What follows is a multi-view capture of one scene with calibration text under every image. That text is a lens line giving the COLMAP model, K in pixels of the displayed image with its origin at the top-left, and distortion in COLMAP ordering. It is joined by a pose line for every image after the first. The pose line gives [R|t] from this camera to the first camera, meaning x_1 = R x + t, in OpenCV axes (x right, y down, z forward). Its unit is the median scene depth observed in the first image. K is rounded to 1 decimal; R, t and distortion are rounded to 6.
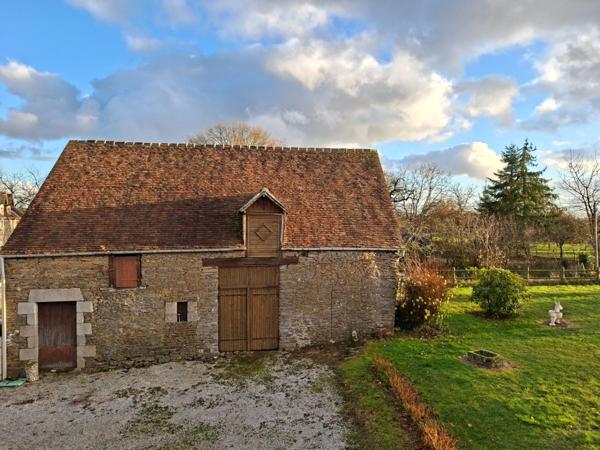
lens RADIAL K [[387.5, 0, 300.0], [0, 387.5, 225.0], [0, 0, 1]] dist [-0.001038, -0.002289]
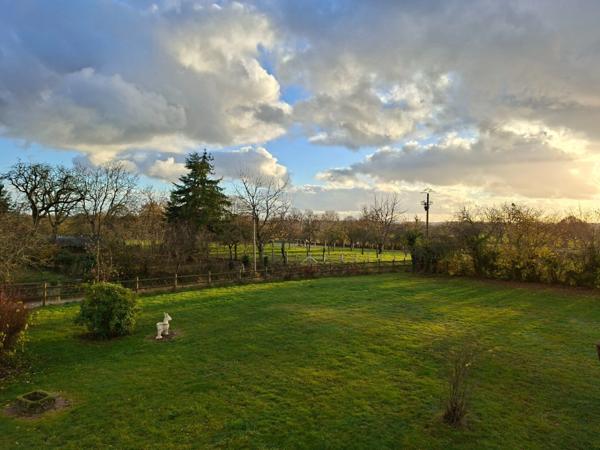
lens RADIAL K [[387.5, 0, 300.0], [0, 387.5, 225.0], [0, 0, 1]] dist [-0.001038, -0.002289]
pose [[0.795456, 0.008697, 0.605948, 0.158643], [-0.008923, 0.999957, -0.002638, -0.013135], [-0.605945, -0.003308, 0.795500, 0.001728]]
